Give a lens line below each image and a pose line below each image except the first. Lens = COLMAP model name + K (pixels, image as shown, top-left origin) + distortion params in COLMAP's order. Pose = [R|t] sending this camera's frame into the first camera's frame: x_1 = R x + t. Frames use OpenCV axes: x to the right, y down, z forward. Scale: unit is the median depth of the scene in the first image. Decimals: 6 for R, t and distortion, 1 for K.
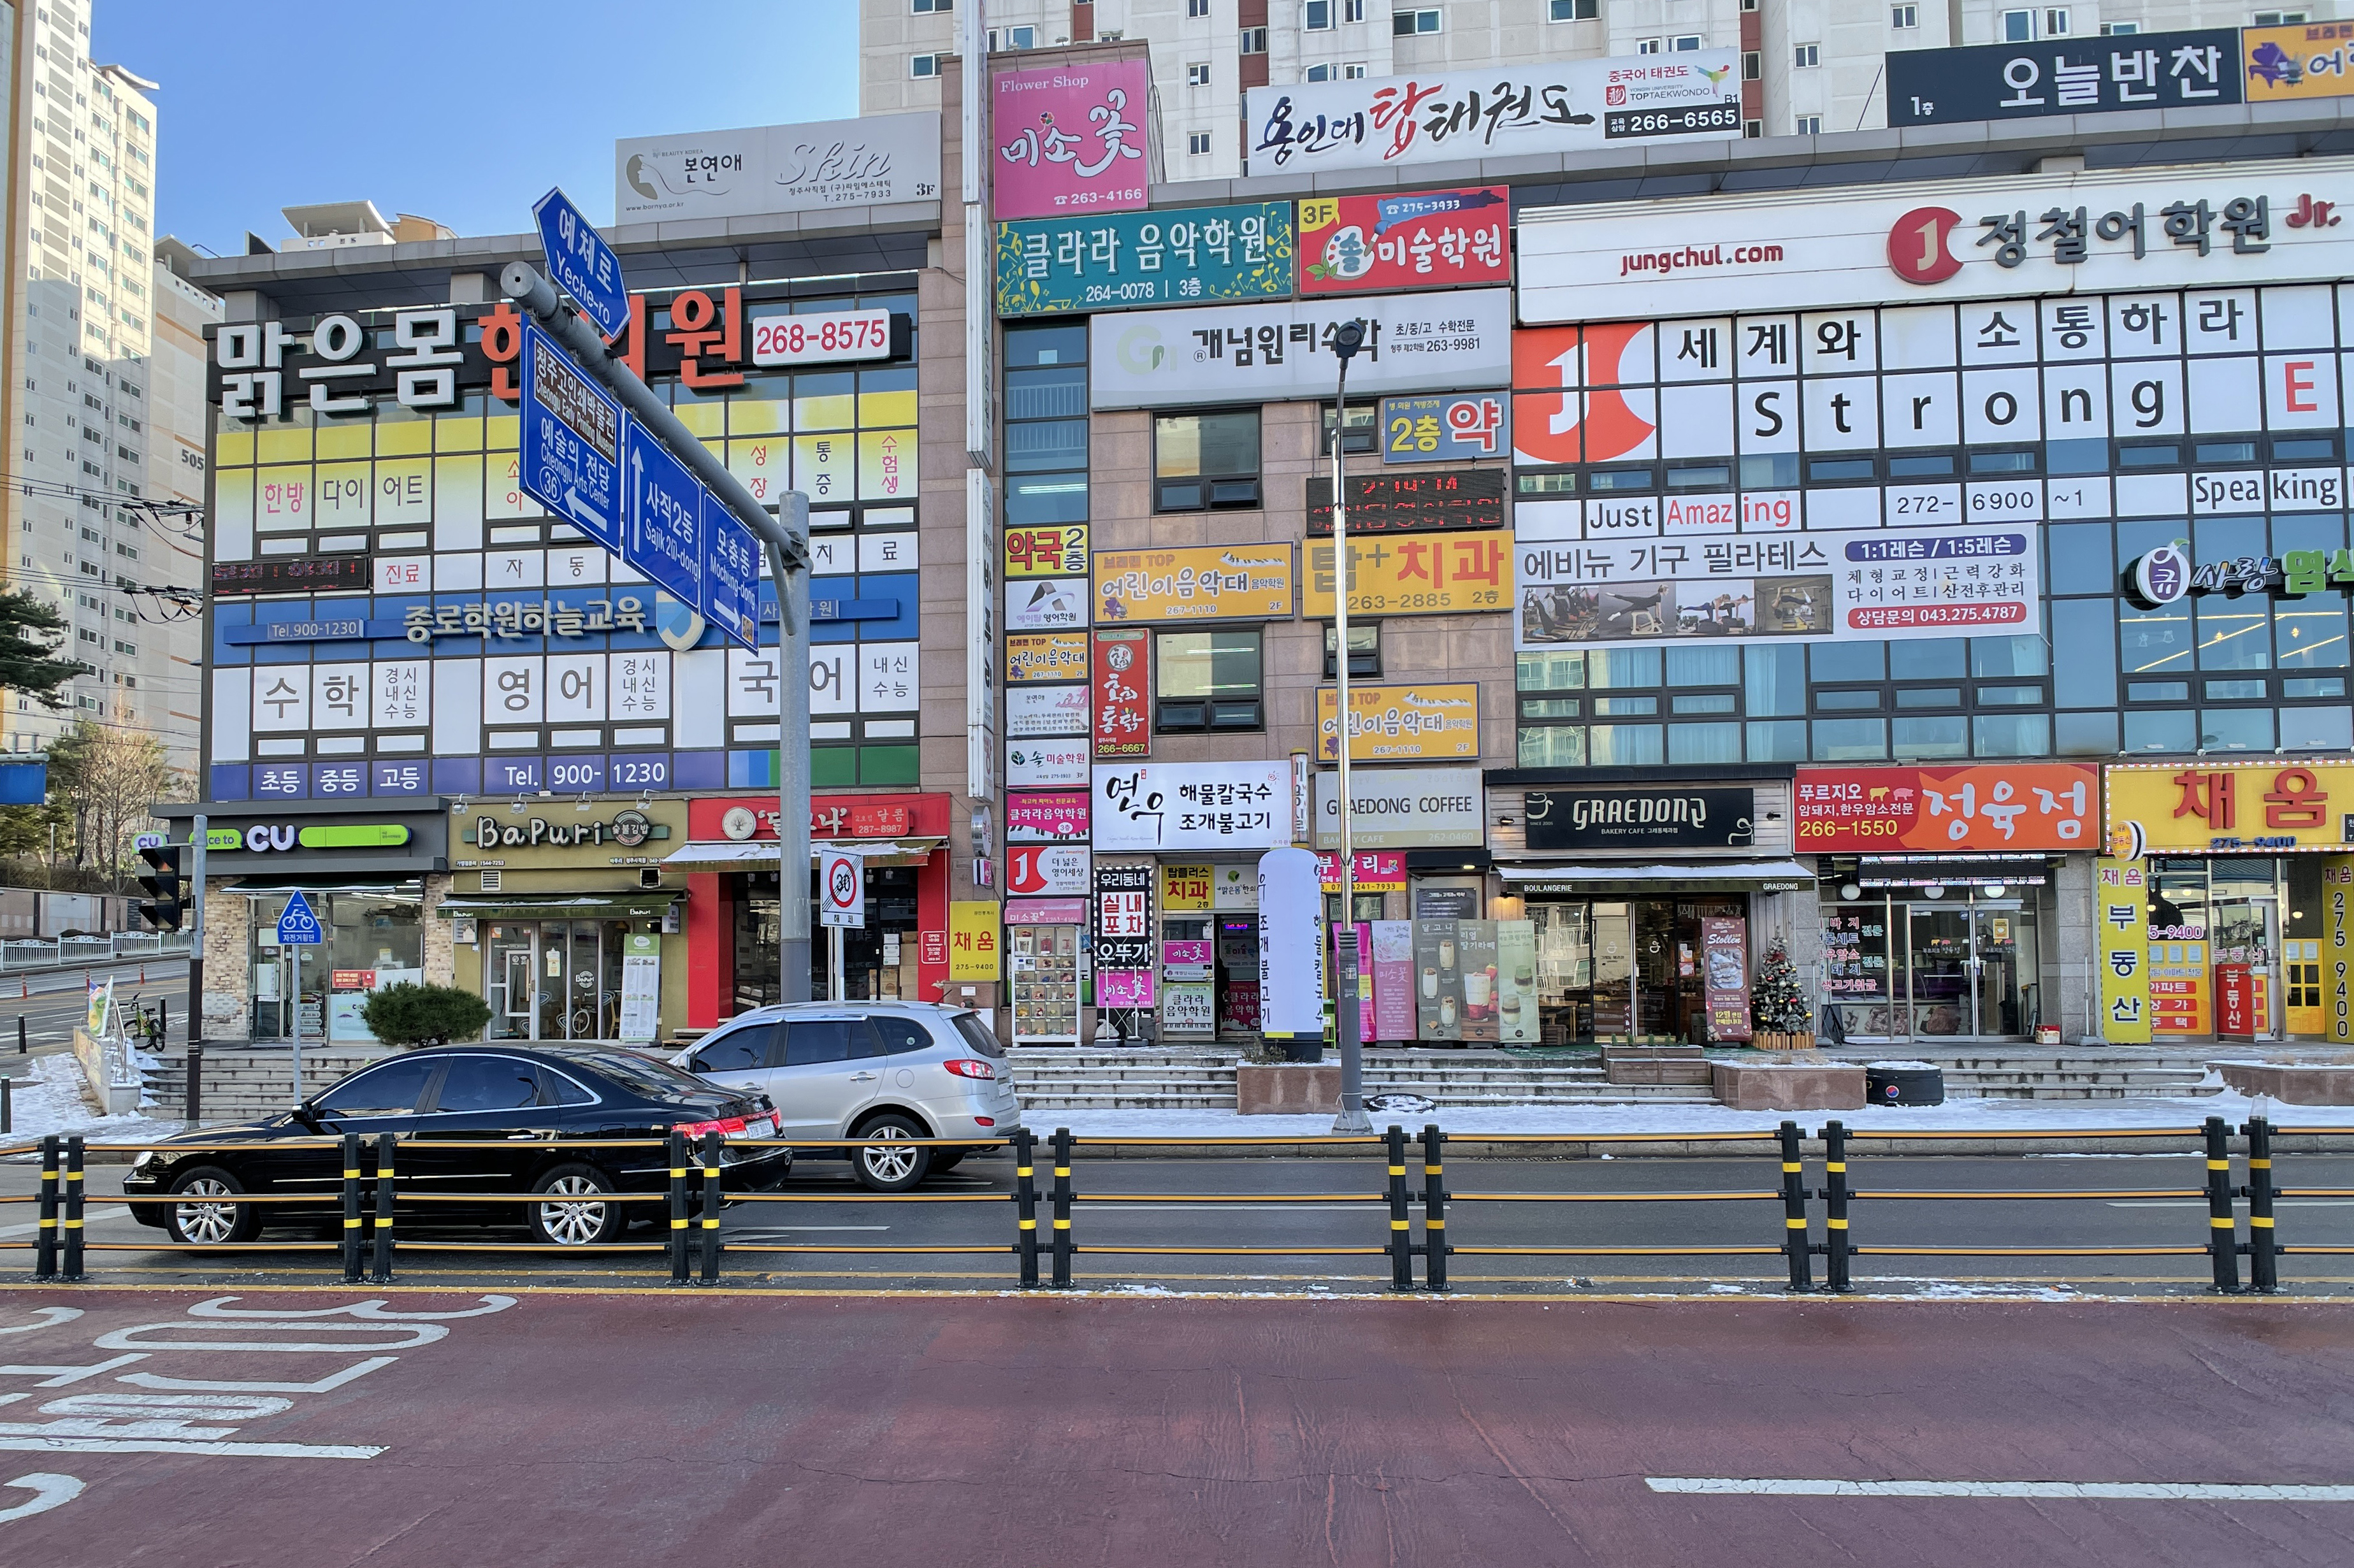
lens RADIAL K [[1790.1, 0, 1181.0], [0, 1790.1, 793.8], [0, 0, 1]] dist [-0.001256, -0.000012]
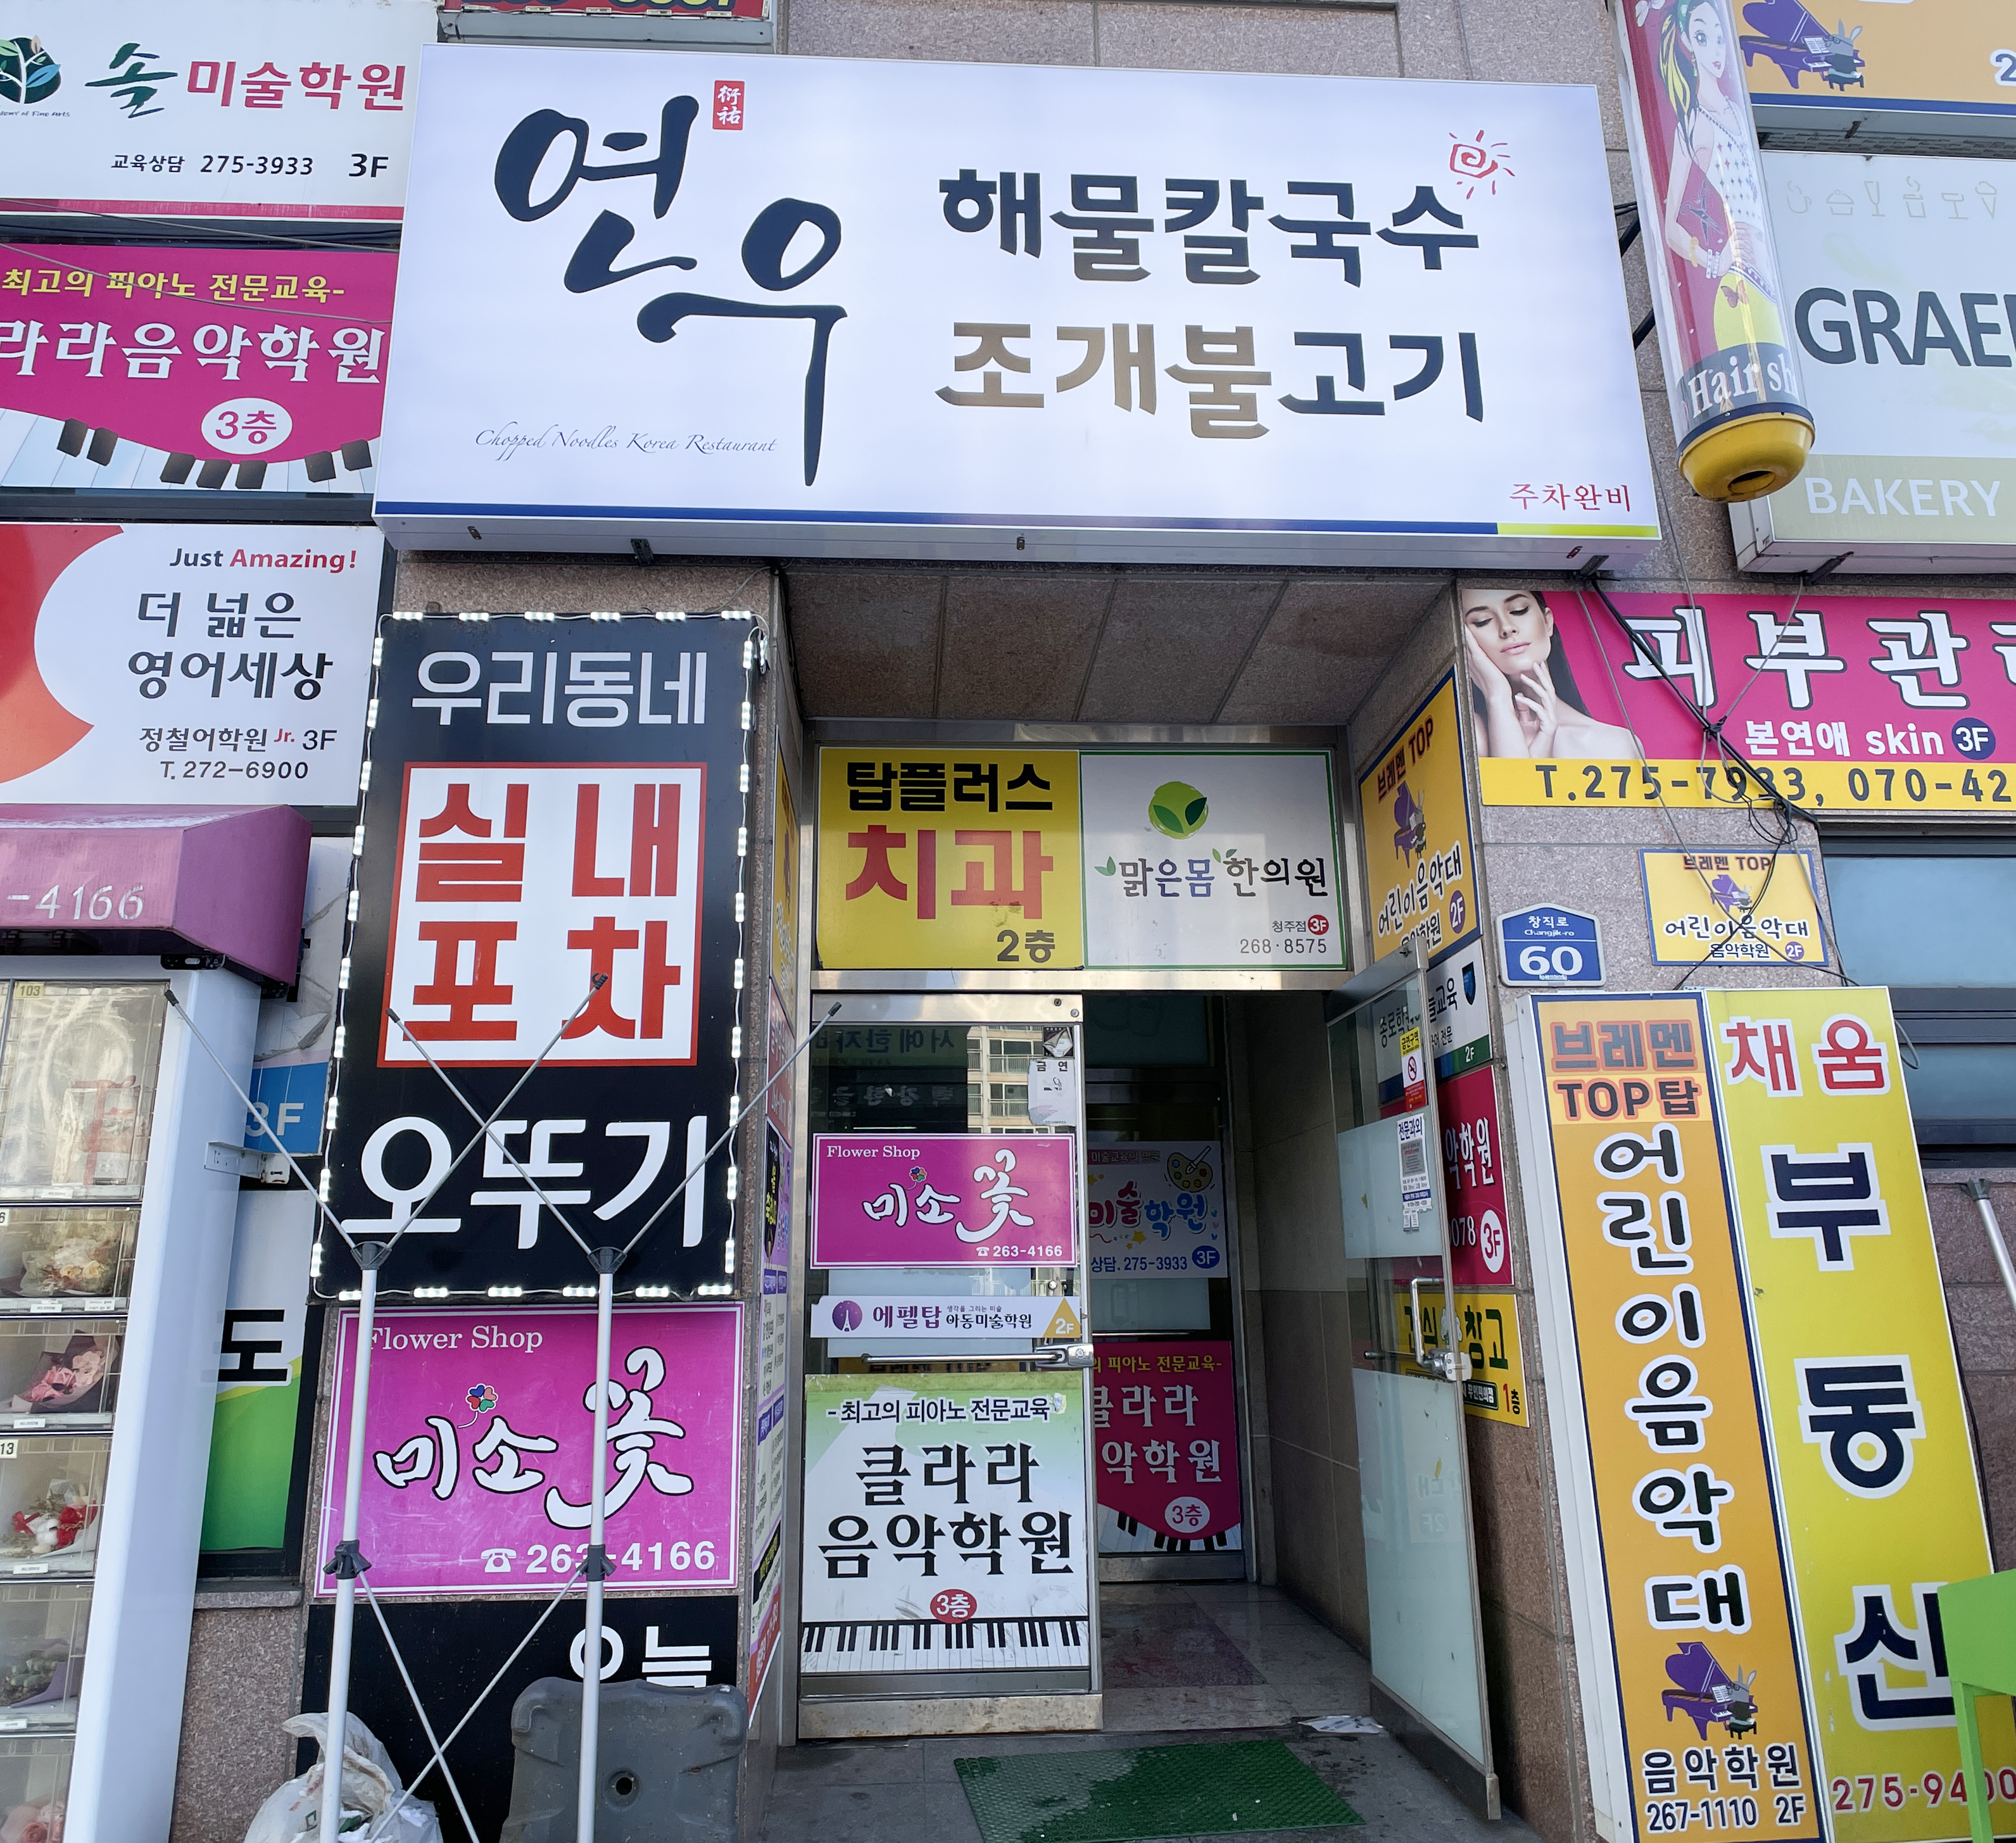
lens RADIAL K [[1328.2, 0, 990.2], [0, 1328.2, 909.2], [0, 0, 1]] dist [-0.005189, -0.001983]
pose [[0.991767, 0.027914, 0.124978, -0.009982], [-0.005627, 0.984510, -0.175239, 0.085690], [-0.127934, 0.173093, 0.976561, 0.887802]]
